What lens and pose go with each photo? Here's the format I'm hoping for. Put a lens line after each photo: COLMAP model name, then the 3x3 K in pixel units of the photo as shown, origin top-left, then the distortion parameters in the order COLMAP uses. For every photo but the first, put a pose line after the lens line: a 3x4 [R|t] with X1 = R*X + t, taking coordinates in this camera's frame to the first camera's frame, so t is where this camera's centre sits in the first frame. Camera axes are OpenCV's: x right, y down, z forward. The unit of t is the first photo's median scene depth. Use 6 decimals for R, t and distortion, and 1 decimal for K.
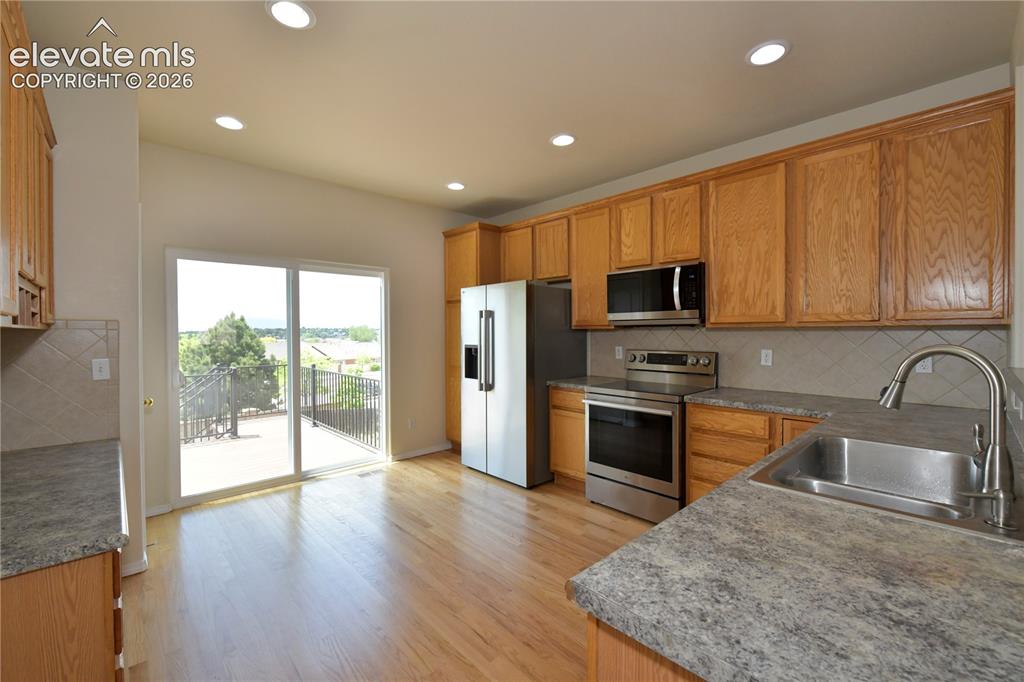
lens RADIAL K [[429.6, 0, 509.8], [0, 429.6, 337.7], [0, 0, 1]] dist [-0.004660, -0.000074]
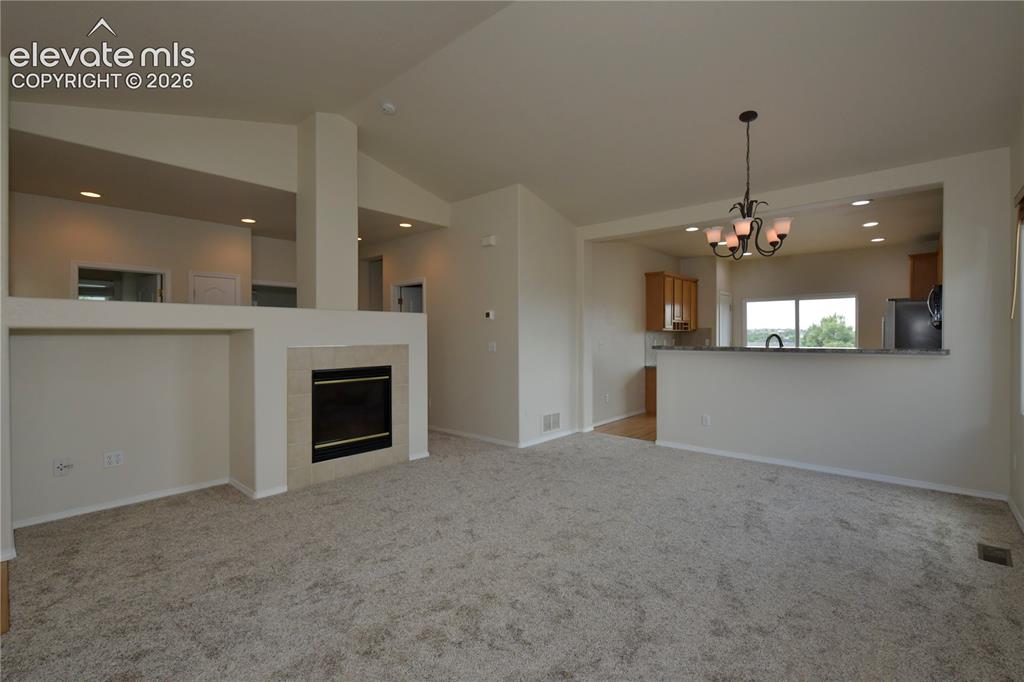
lens RADIAL K [[459.2, 0, 512.0], [0, 459.2, 341.0], [0, 0, 1]] dist [-0.018292, -0.000086]
pose [[0.088906, 0.017389, -0.995888, 1.653445], [-0.008791, 0.999822, 0.016673, 0.010937], [0.996001, 0.007272, 0.089044, -0.578389]]
